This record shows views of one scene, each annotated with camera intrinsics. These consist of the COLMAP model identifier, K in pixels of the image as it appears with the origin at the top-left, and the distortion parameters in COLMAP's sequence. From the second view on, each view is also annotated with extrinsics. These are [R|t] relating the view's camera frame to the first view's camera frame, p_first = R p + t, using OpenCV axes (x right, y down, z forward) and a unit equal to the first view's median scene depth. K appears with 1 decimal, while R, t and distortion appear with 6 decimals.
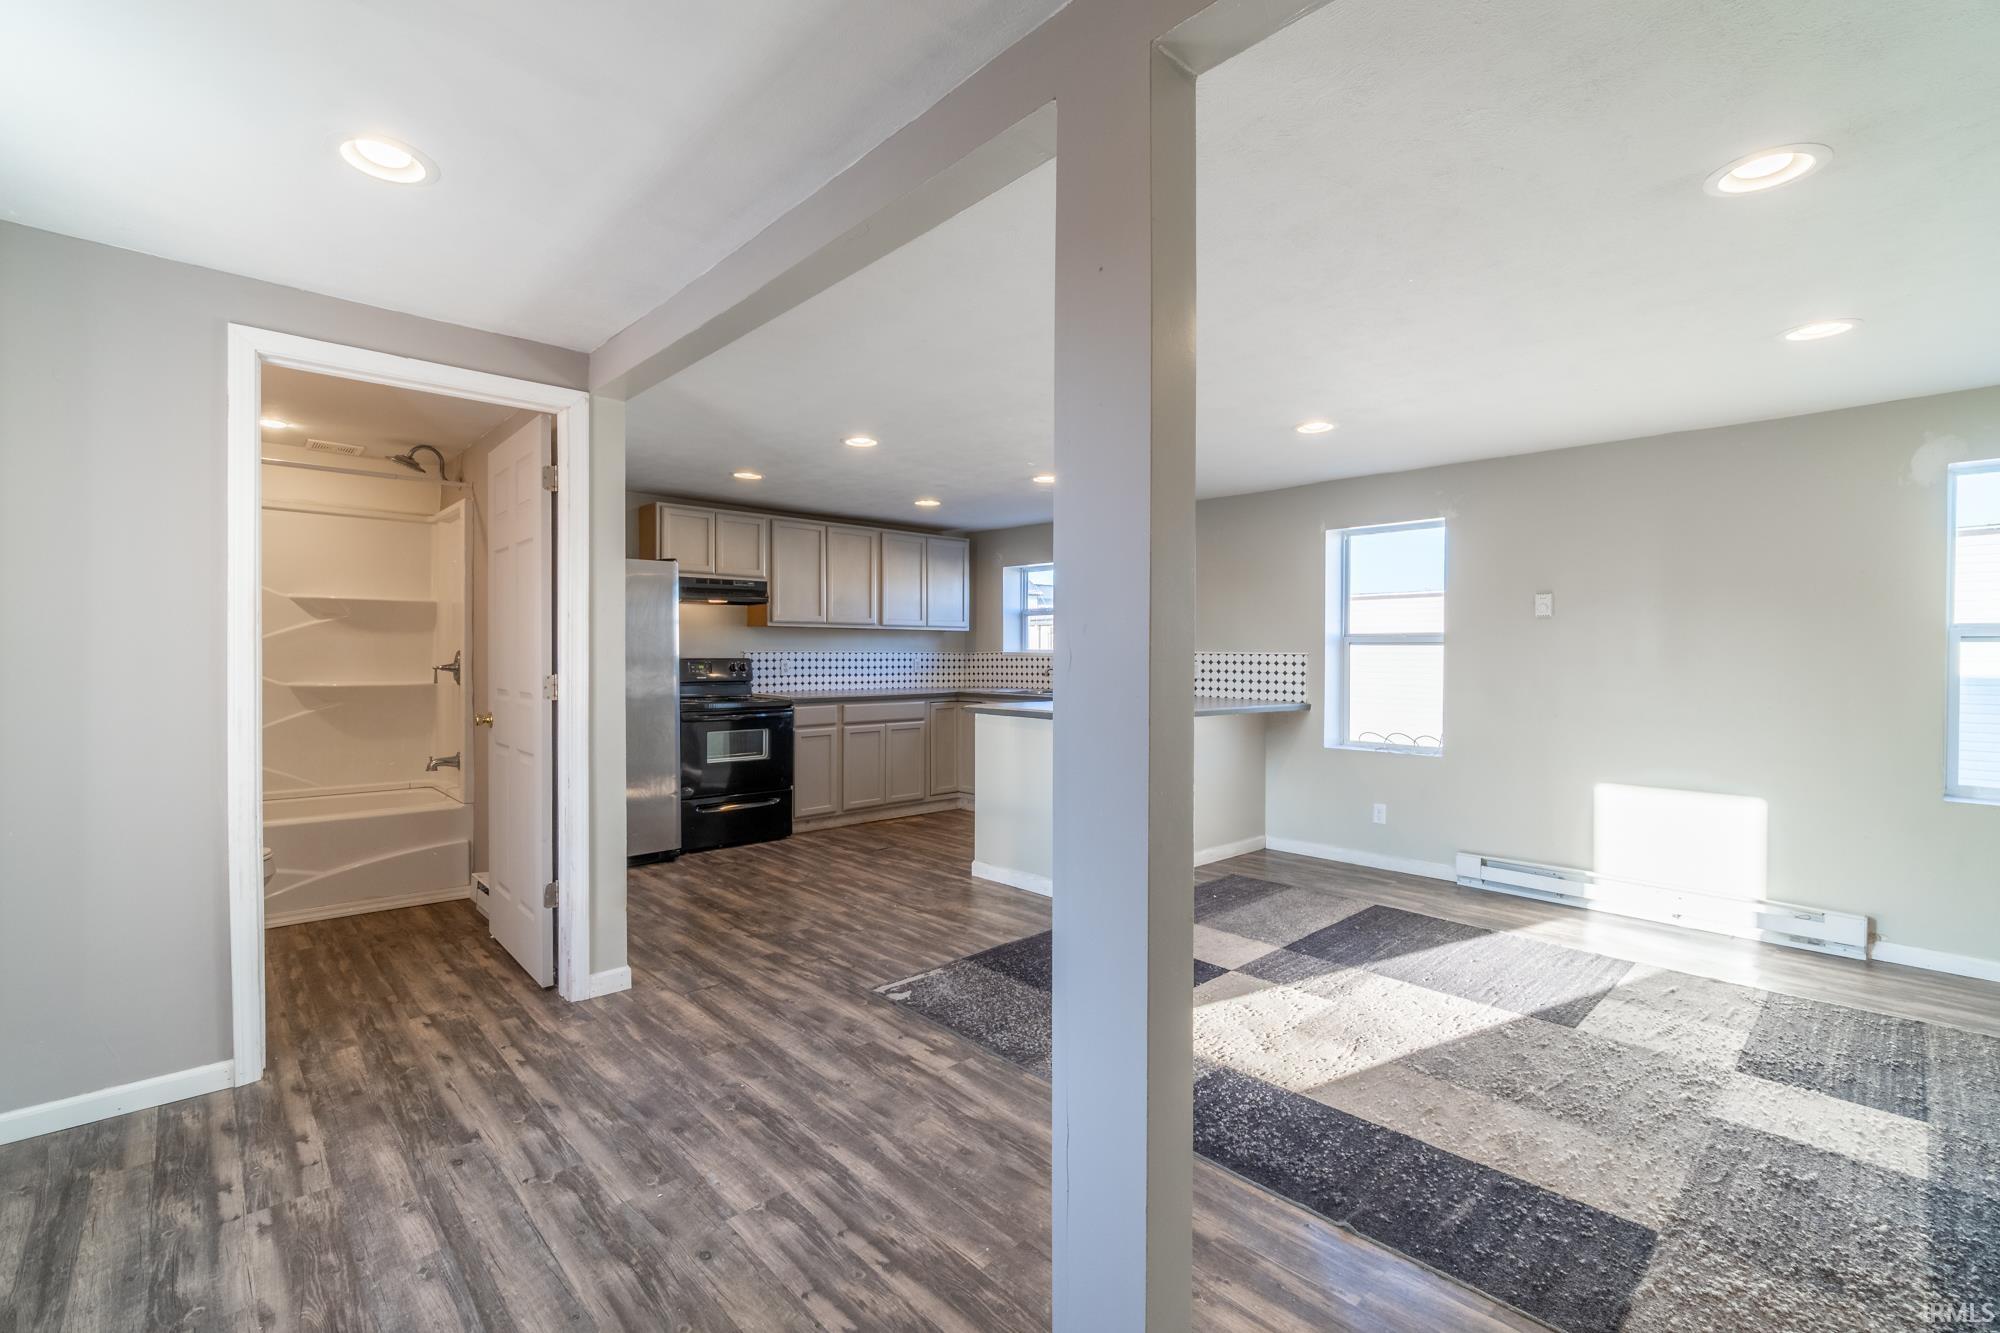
lens RADIAL K [[876.3, 0, 985.0], [0, 876.3, 657.8], [0, 0, 1]] dist [-0.008182, 0.001866]
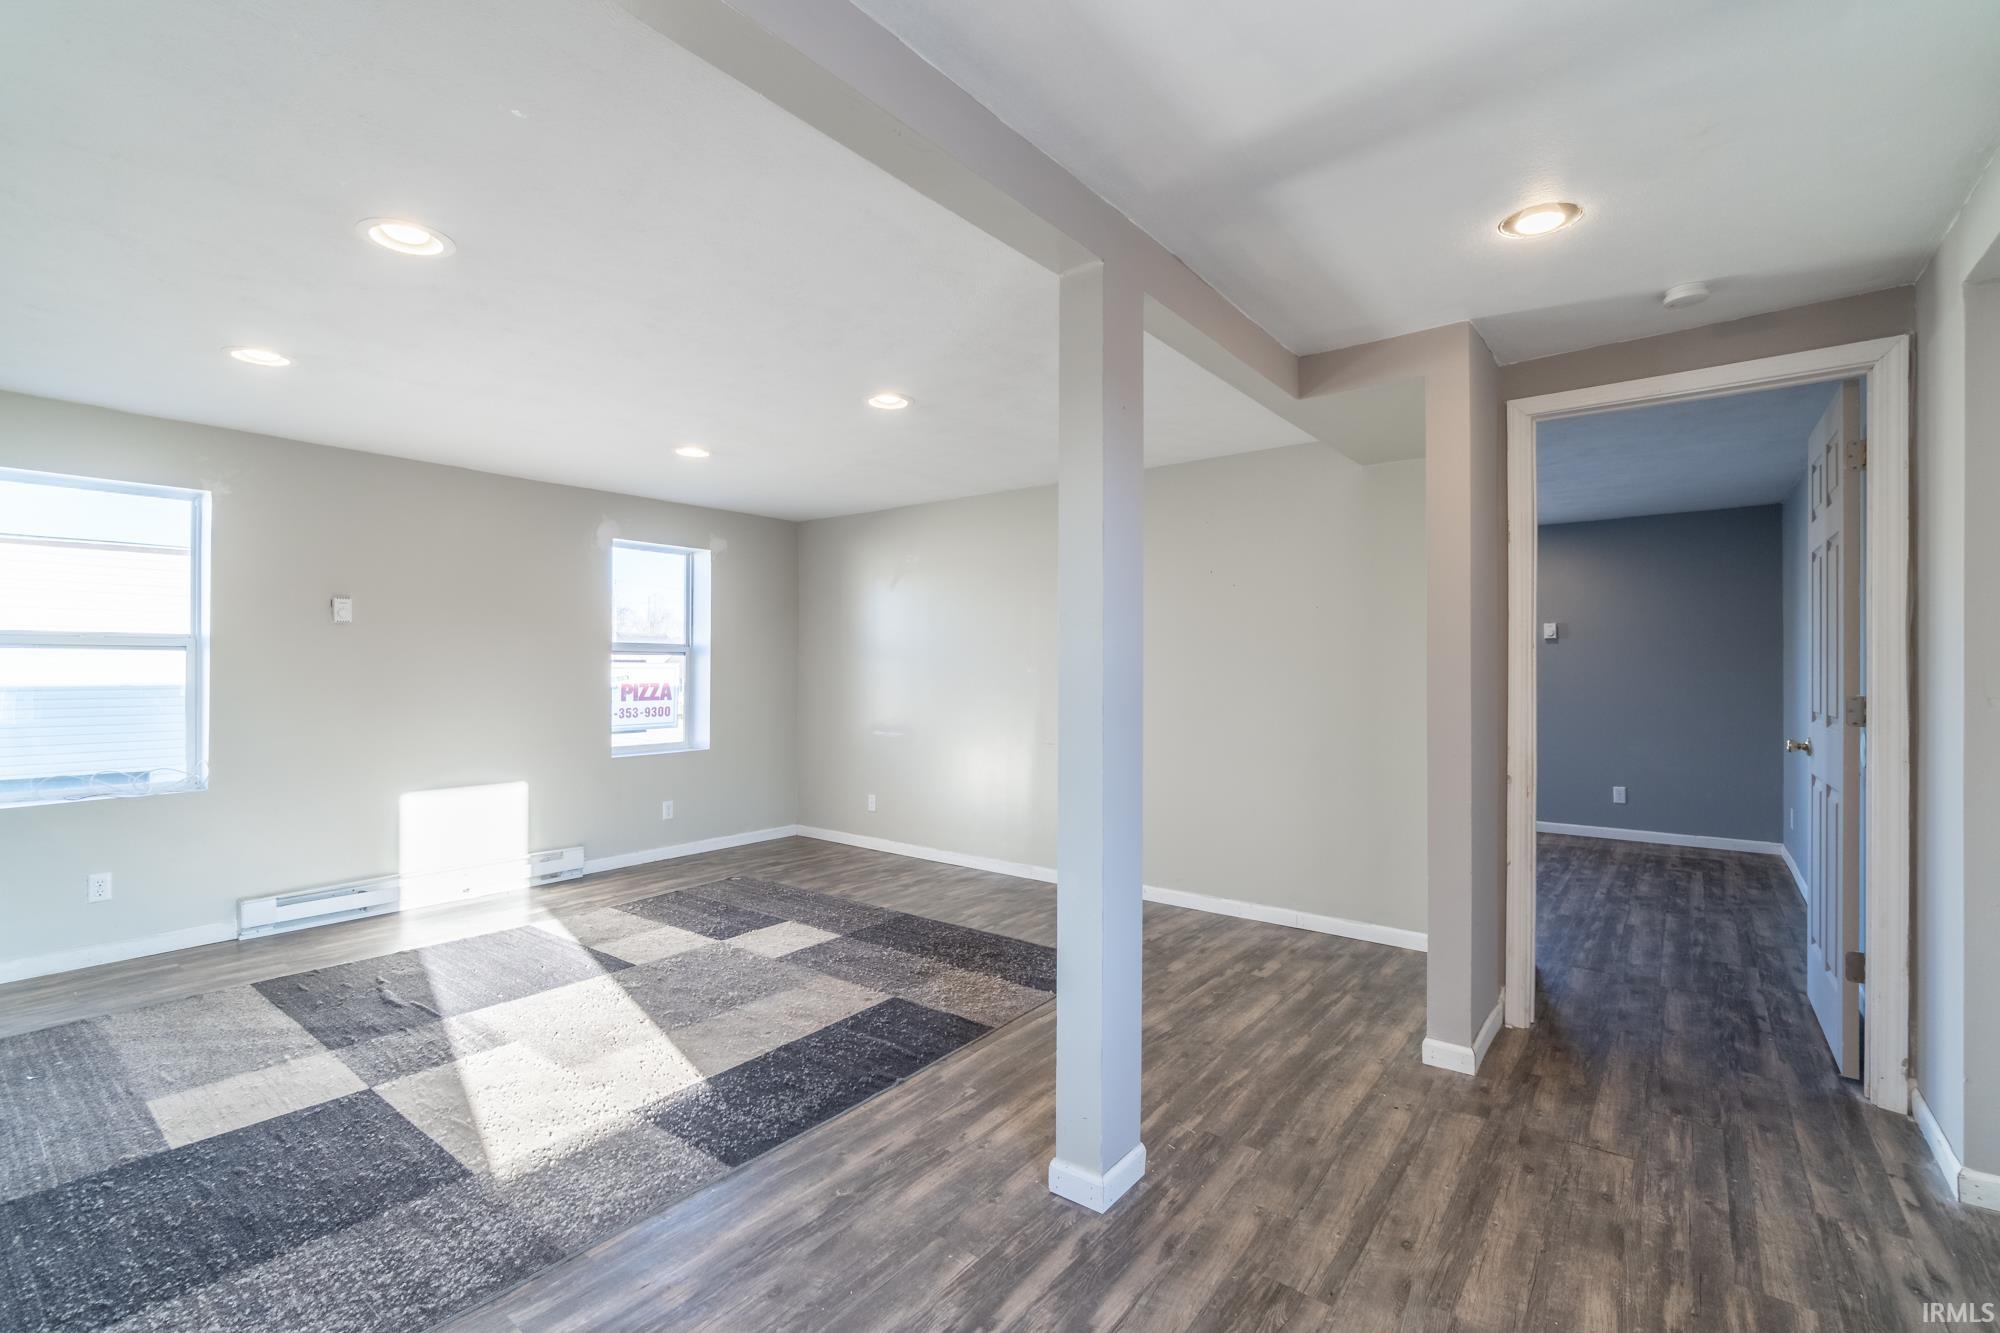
lens RADIAL K [[876.3, 0, 989.9], [0, 876.3, 666.2], [0, 0, 1]] dist [-0.008182, 0.001866]
pose [[-0.162601, -0.004836, 0.986680, -0.427848], [0.001359, 0.999986, 0.005125, -0.003458], [-0.986691, 0.002175, -0.162592, 0.480651]]
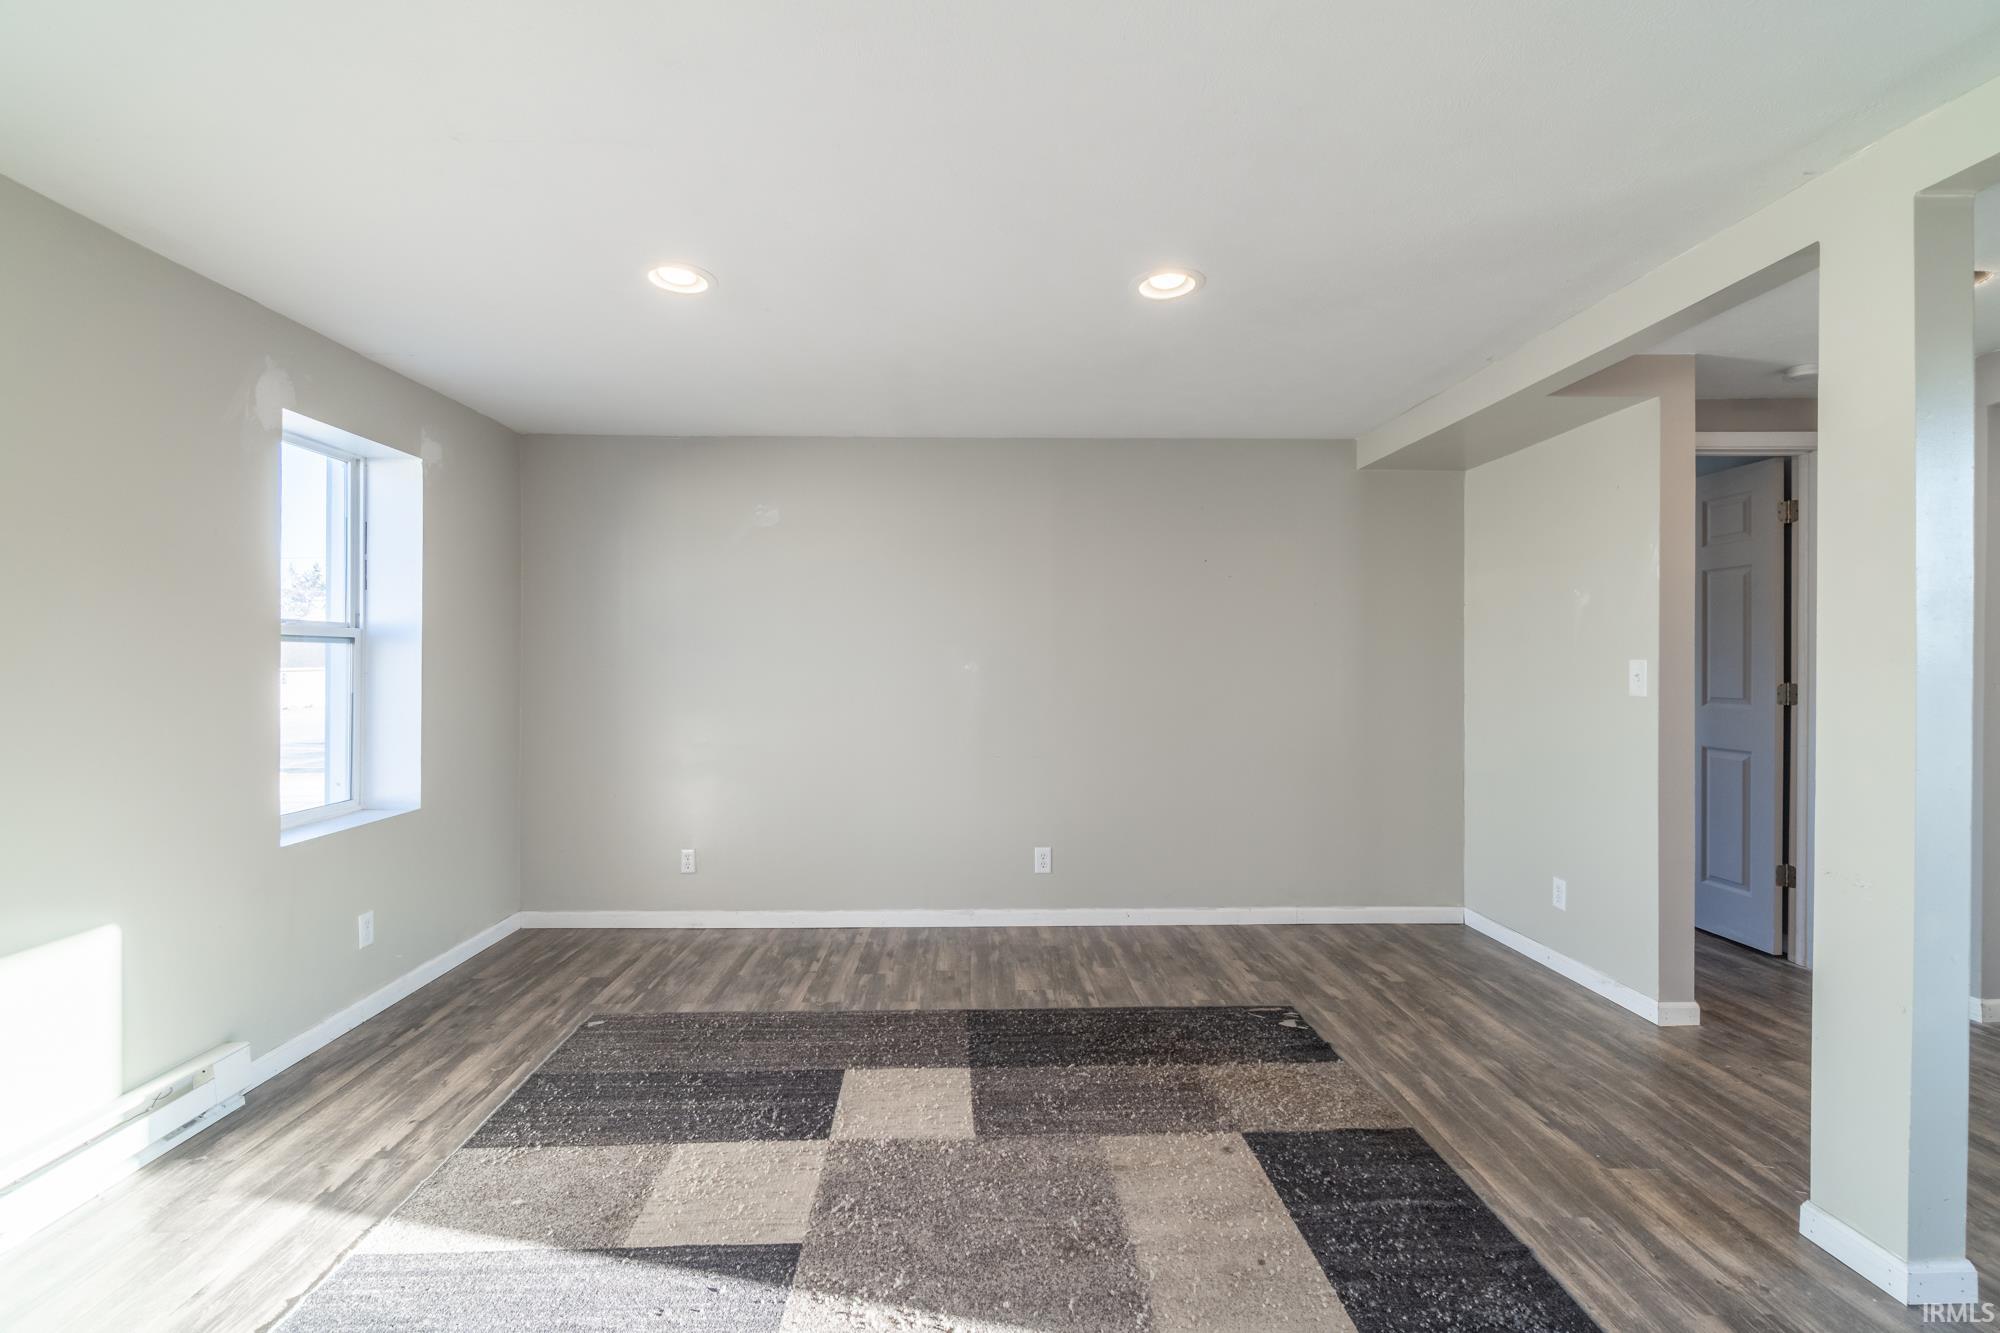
lens RADIAL K [[876.3, 0, 992.0], [0, 876.3, 660.5], [0, 0, 1]] dist [-0.008182, 0.001866]
pose [[-0.754148, -0.006116, 0.656676, 0.103937], [-0.002466, 0.999976, 0.006481, -0.004831], [-0.656700, 0.003268, -0.754145, 0.945777]]
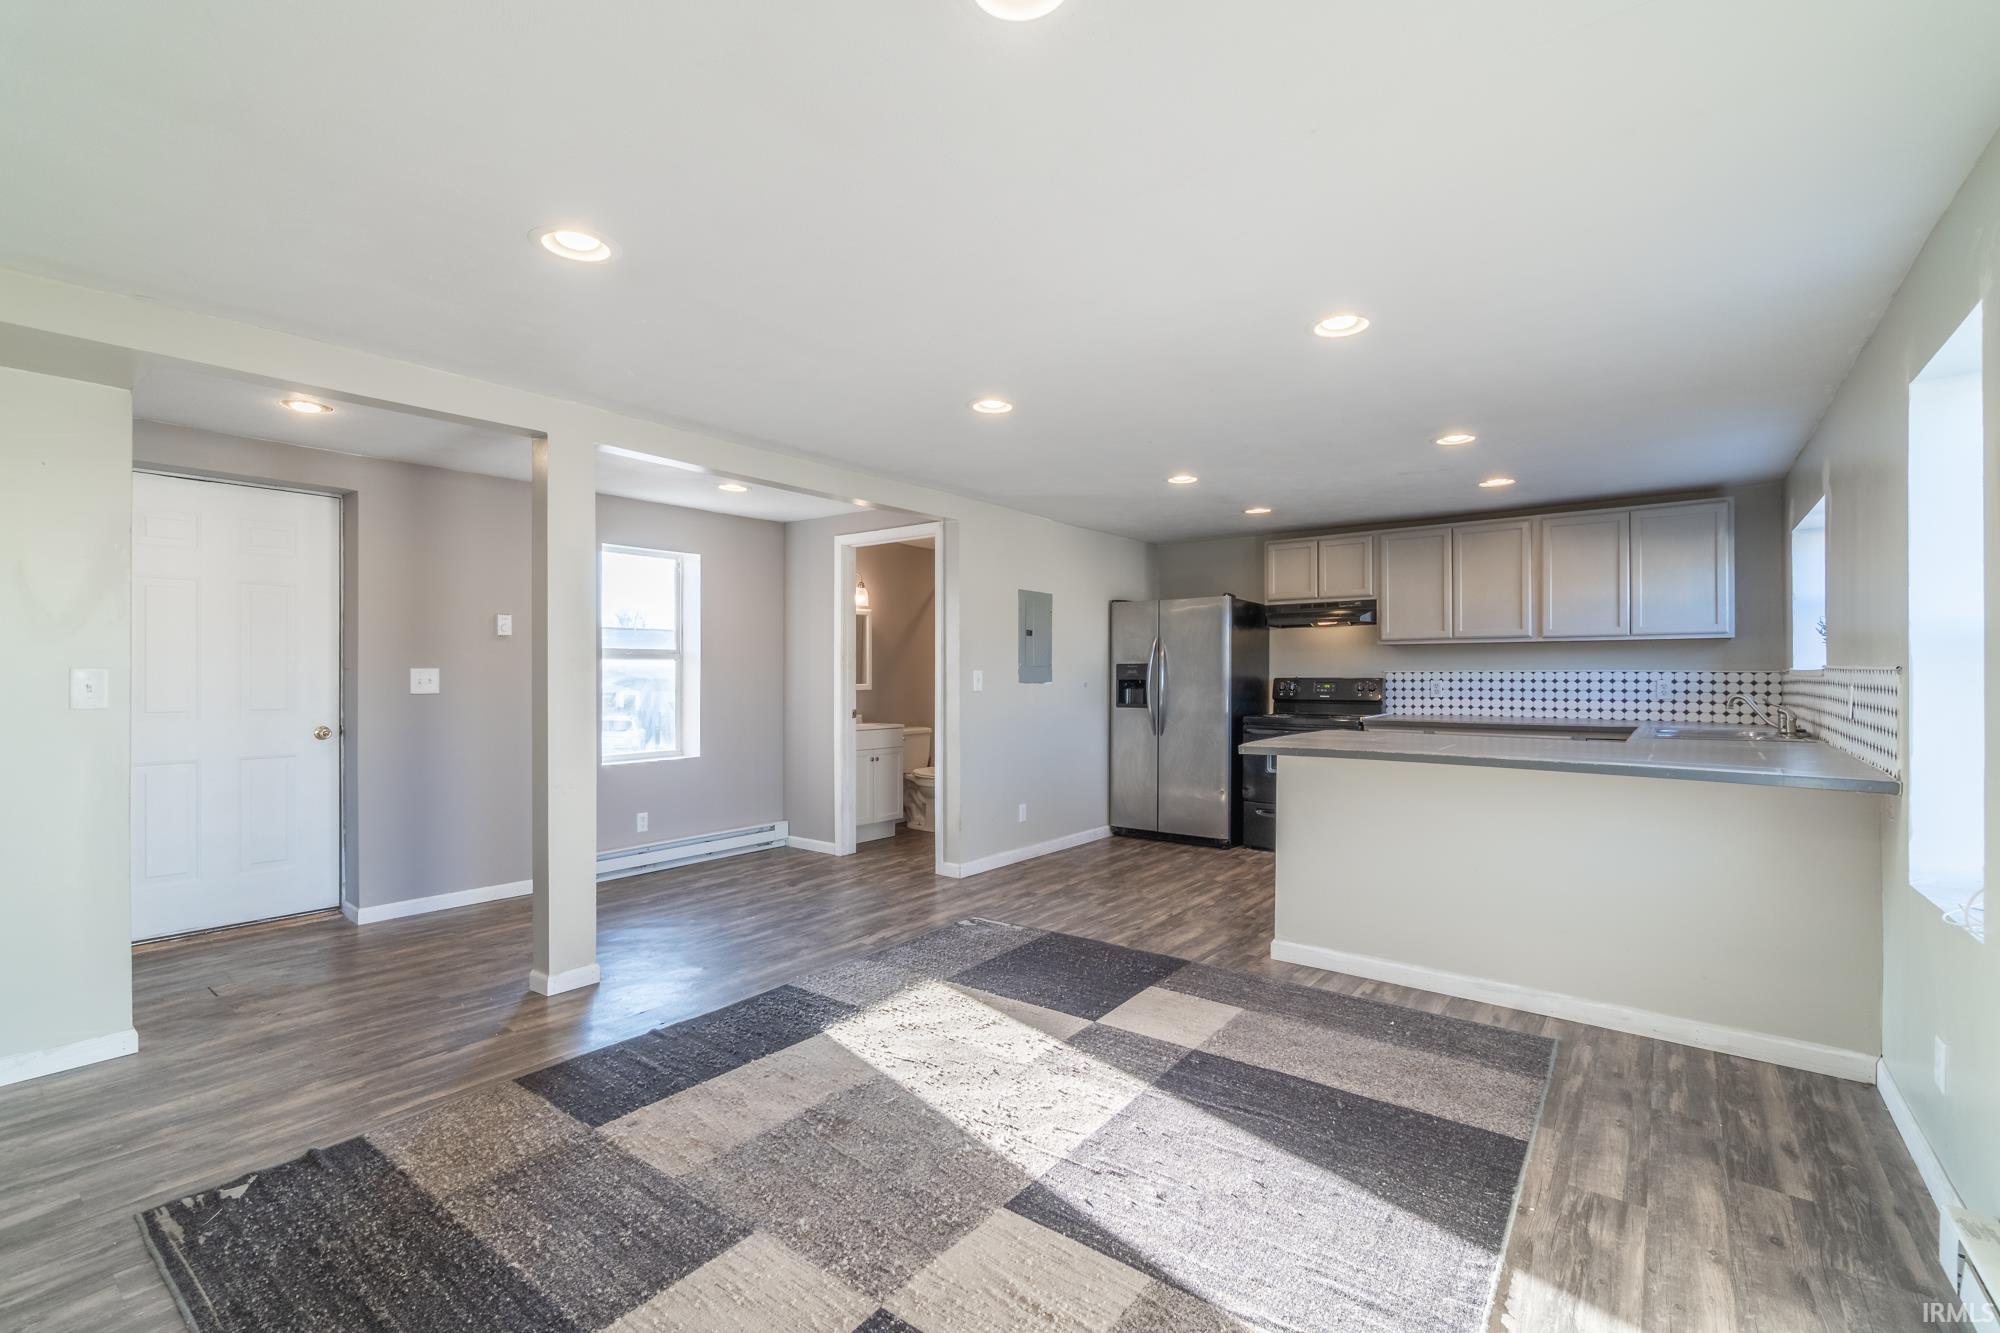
lens RADIAL K [[876.3, 0, 975.2], [0, 876.3, 681.1], [0, 0, 1]] dist [-0.008182, 0.001866]
pose [[0.155122, 0.005493, -0.987880, 0.922848], [-0.004809, 0.999977, 0.004805, 0.002059], [0.987884, 0.004005, 0.155144, 0.591262]]
